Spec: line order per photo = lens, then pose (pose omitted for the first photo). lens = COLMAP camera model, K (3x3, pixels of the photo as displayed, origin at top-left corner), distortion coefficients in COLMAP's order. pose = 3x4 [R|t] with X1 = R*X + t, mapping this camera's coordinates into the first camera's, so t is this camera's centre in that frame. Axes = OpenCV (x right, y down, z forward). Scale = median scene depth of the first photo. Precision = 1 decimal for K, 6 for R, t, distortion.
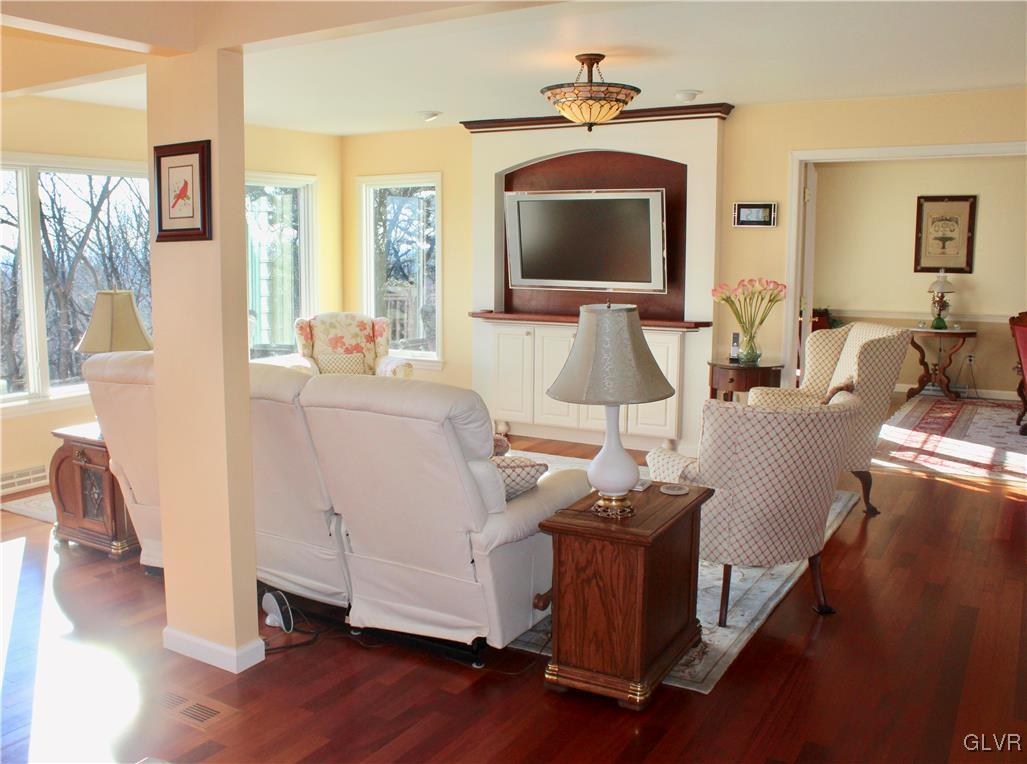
lens RADIAL K [[896.1, 0, 511.9], [0, 896.1, 377.8], [0, 0, 1]] dist [-0.085392, -0.003288]
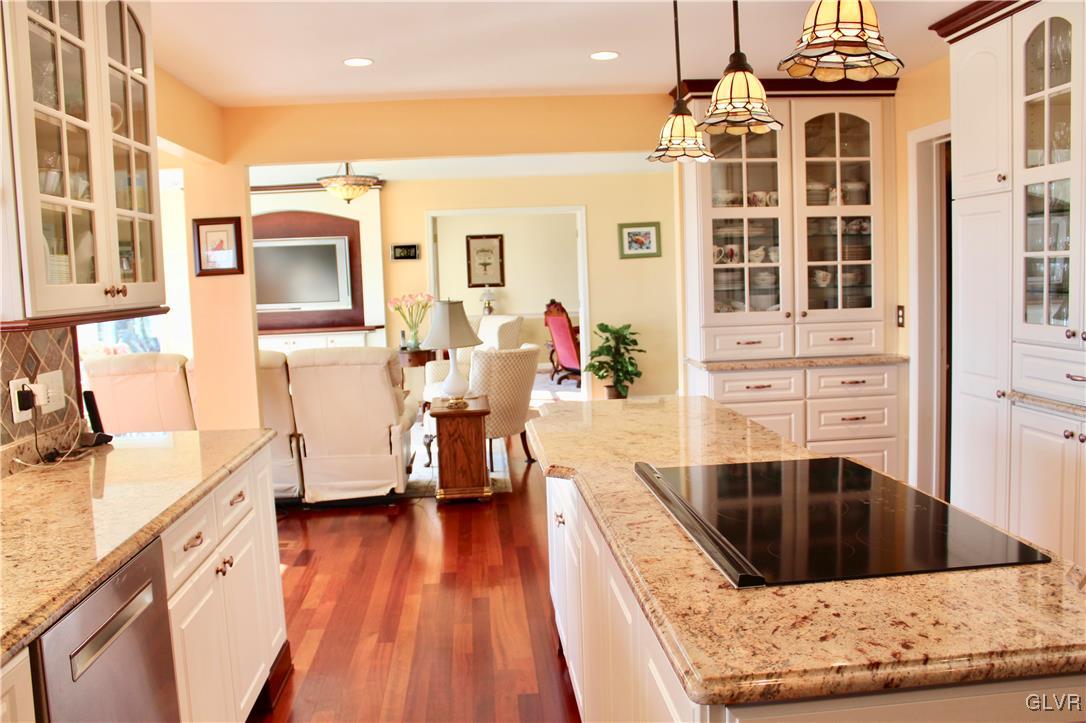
lens RADIAL K [[911.8, 0, 537.8], [0, 911.8, 368.8], [0, 0, 1]] dist [-0.152901, 0.119678]
pose [[0.806212, -0.091921, 0.584443, -0.475352], [0.121667, 0.992502, -0.011734, 0.060783], [-0.578982, 0.080567, 0.811350, -0.378761]]
